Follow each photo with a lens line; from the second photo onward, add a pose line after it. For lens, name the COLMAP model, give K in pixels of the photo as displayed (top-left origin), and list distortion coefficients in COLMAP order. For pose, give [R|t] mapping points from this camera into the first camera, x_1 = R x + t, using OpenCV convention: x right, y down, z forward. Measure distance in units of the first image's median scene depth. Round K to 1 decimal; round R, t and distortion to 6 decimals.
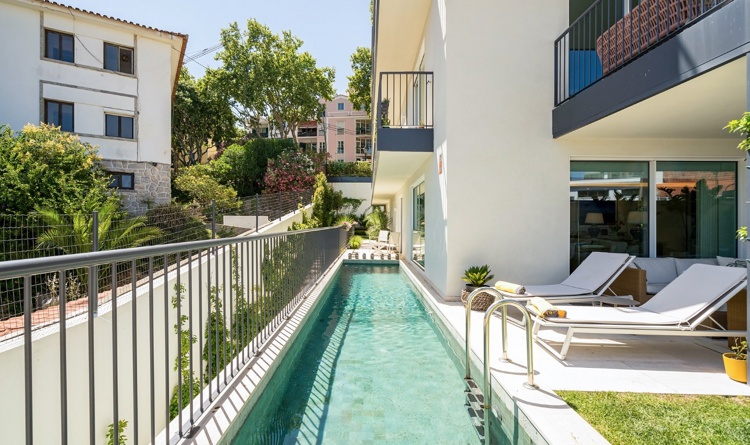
lens RADIAL K [[358.1, 0, 375.0], [0, 358.1, 222.5], [0, 0, 1]] dist [-0.000118, 0.001035]
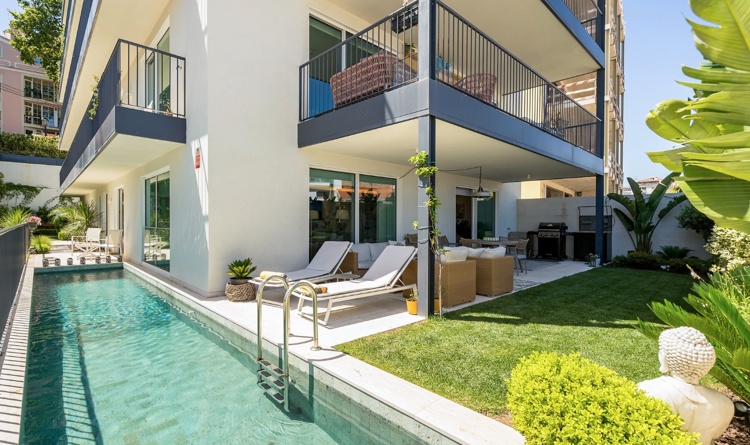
lens RADIAL K [[349.6, 0, 375.0], [0, 349.6, 222.5], [0, 0, 1]] dist [-0.001264, 0.000574]
pose [[0.705771, -0.008021, 0.708395, -0.150845], [-0.001526, 0.999916, 0.012842, -0.001789], [-0.708438, -0.010144, 0.705700, -0.006655]]
